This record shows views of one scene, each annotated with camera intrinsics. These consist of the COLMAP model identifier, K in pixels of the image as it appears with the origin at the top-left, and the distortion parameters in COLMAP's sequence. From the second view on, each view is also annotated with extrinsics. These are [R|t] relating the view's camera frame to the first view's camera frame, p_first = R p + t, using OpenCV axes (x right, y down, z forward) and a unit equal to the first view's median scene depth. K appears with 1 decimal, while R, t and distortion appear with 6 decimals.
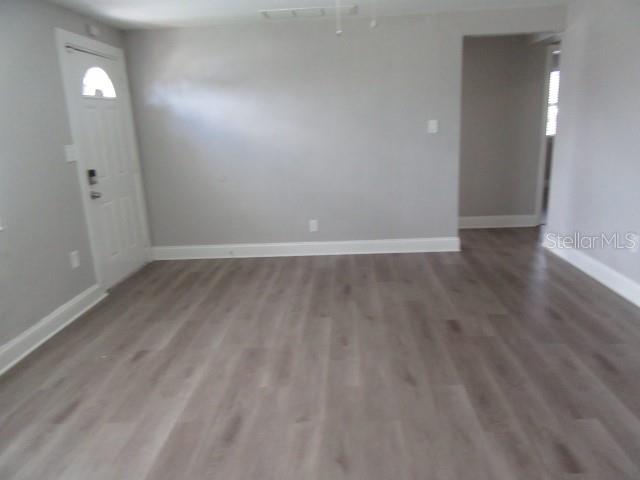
lens RADIAL K [[471.5, 0, 320.2], [0, 471.5, 239.9], [0, 0, 1]] dist [-0.003773, 0.018835]
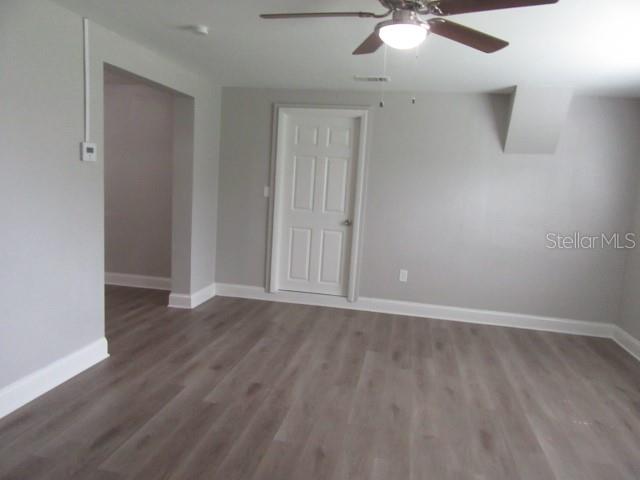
lens RADIAL K [[471.5, 0, 319.5], [0, 471.5, 240.1], [0, 0, 1]] dist [-0.003773, 0.018835]
pose [[-0.989827, -0.037433, 0.137265, 0.087683], [0.016999, 0.926743, 0.375310, -0.516690], [-0.141259, 0.373825, -0.916679, 1.927864]]
